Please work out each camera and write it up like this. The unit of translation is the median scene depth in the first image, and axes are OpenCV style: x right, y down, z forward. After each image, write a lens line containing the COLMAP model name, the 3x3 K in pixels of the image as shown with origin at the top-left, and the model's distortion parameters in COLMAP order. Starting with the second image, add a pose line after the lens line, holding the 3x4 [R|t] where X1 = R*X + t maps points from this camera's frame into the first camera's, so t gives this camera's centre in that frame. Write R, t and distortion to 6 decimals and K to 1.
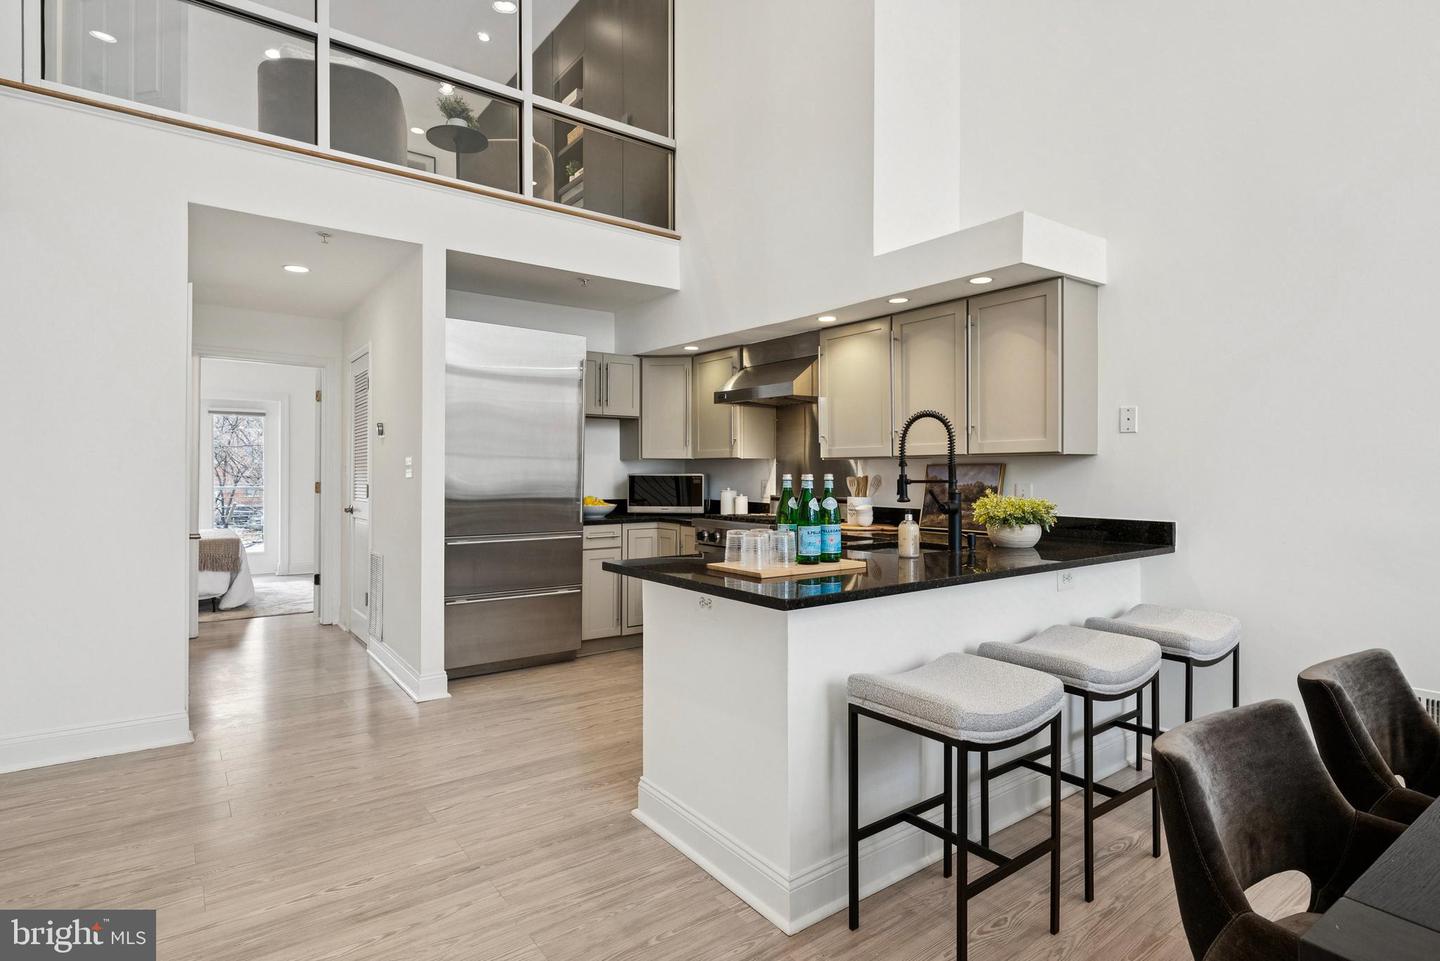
lens RADIAL K [[732.9, 0, 718.8], [0, 732.9, 471.6], [0, 0, 1]] dist [0.002299, 0.001084]
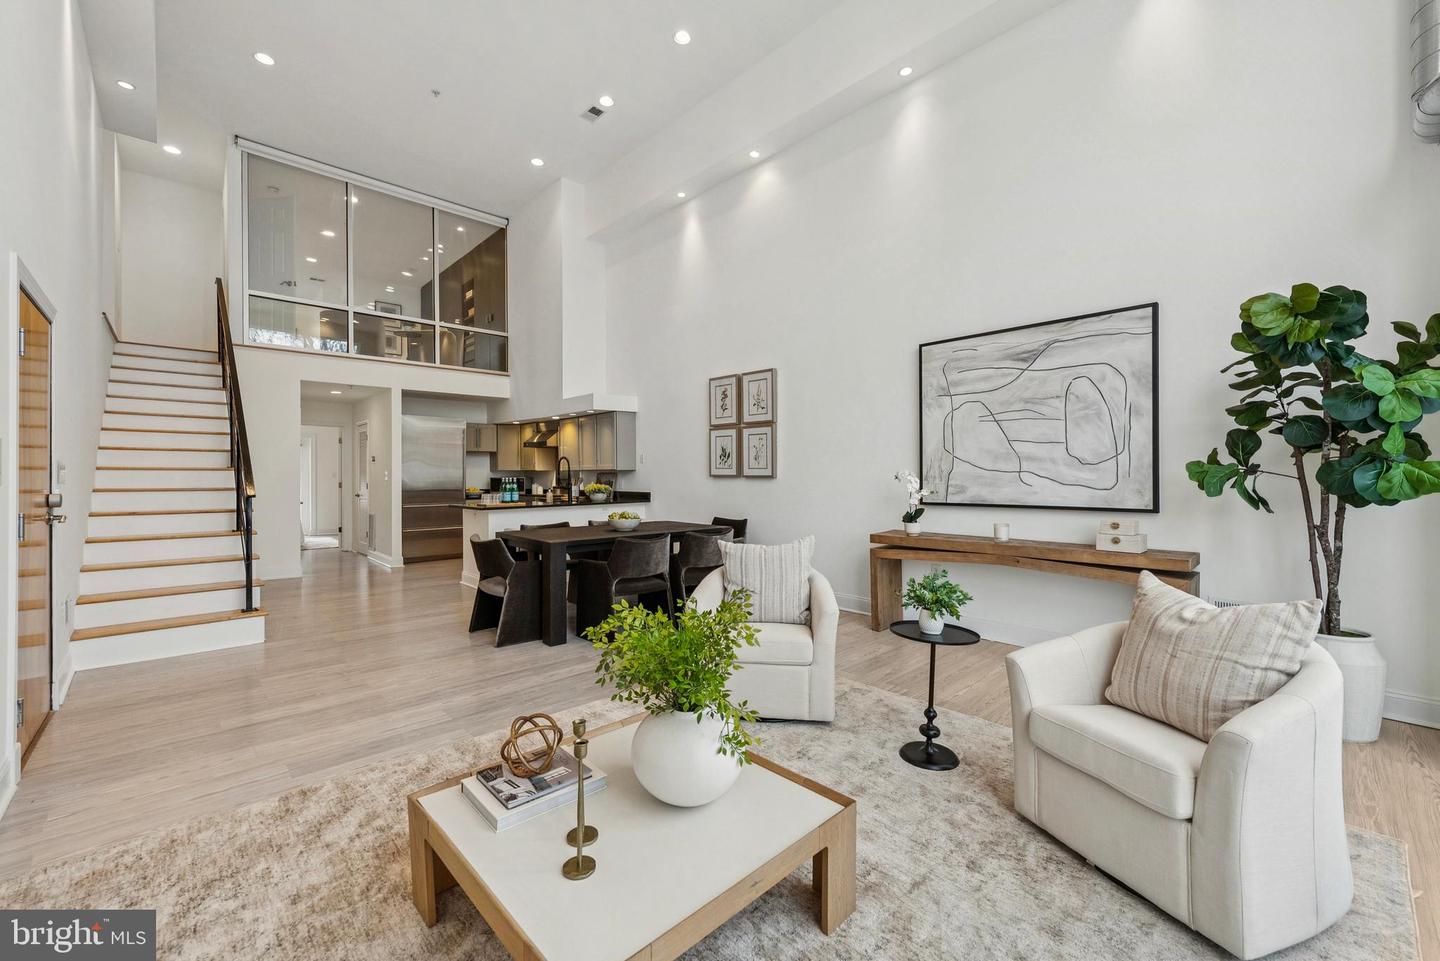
lens RADIAL K [[578.3, 0, 715.3], [0, 578.3, 474.2], [0, 0, 1]] dist [0.000827, -0.000029]
pose [[0.993333, -0.005945, 0.115123, 0.385726], [0.005889, 0.999982, 0.000827, -0.004662], [-0.115126, -0.000143, 0.993351, -0.904099]]
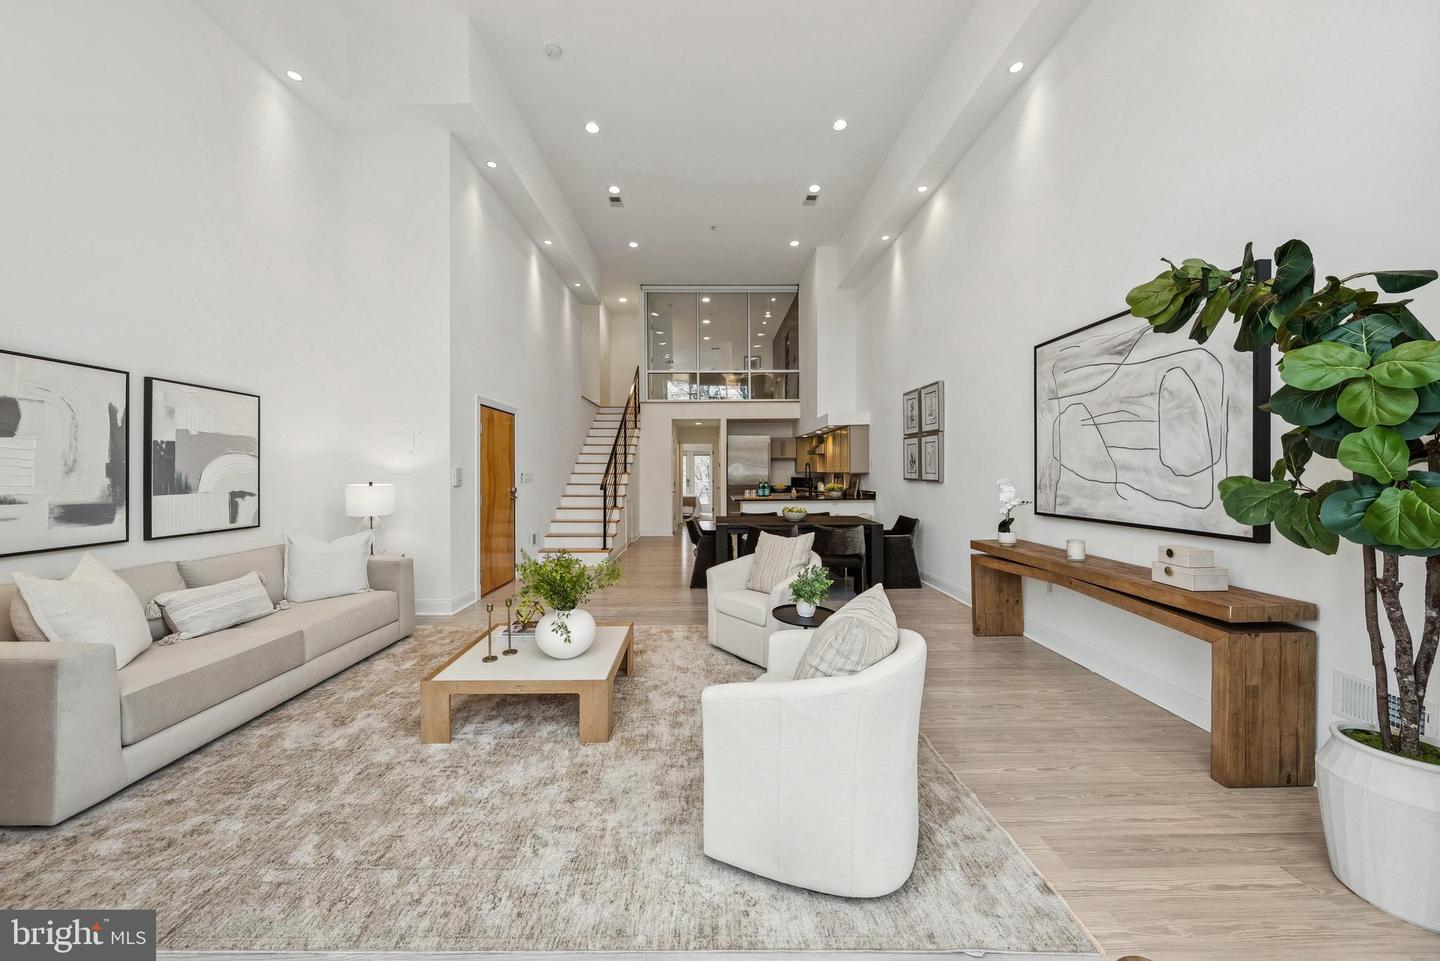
lens RADIAL K [[491.8, 0, 715.4], [0, 491.8, 474.1], [0, 0, 1]] dist [-0.001120, 0.000036]
pose [[0.811690, -0.002672, -0.584083, 0.883901], [0.006556, 0.999968, 0.004535, -0.022225], [0.584052, -0.007510, 0.811681, -0.916147]]
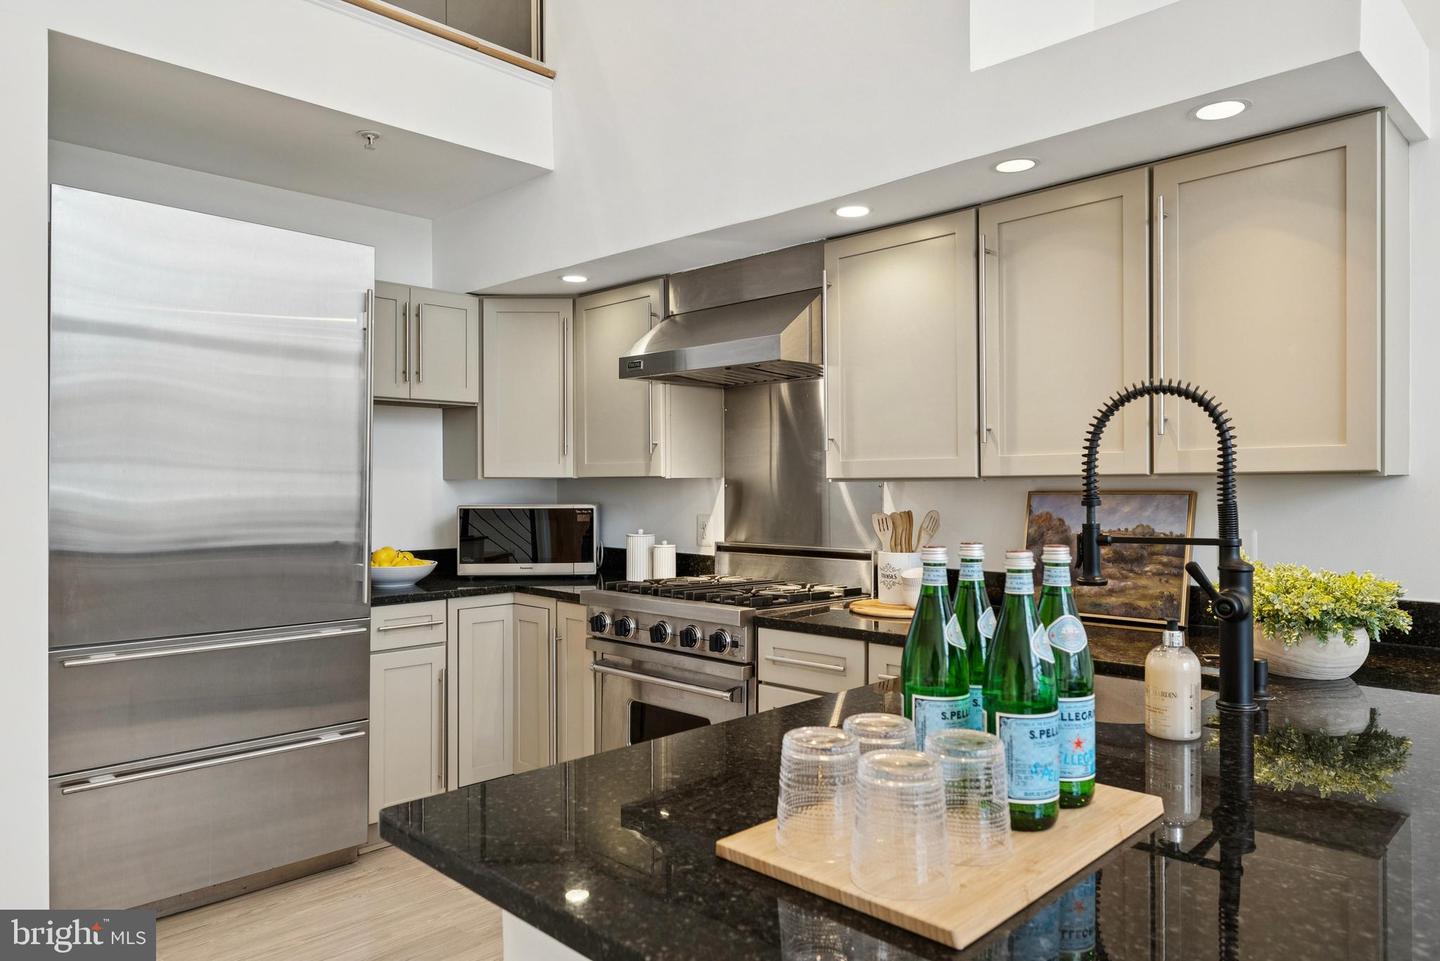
lens RADIAL K [[943.7, 0, 714.7], [0, 943.7, 485.6], [0, 0, 1]] dist [0.001686, 0.002730]
pose [[0.989868, -0.004289, 0.141929, -0.035579], [0.004195, 0.999991, 0.000961, -0.012876], [-0.141932, -0.000356, 0.989876, 0.287991]]
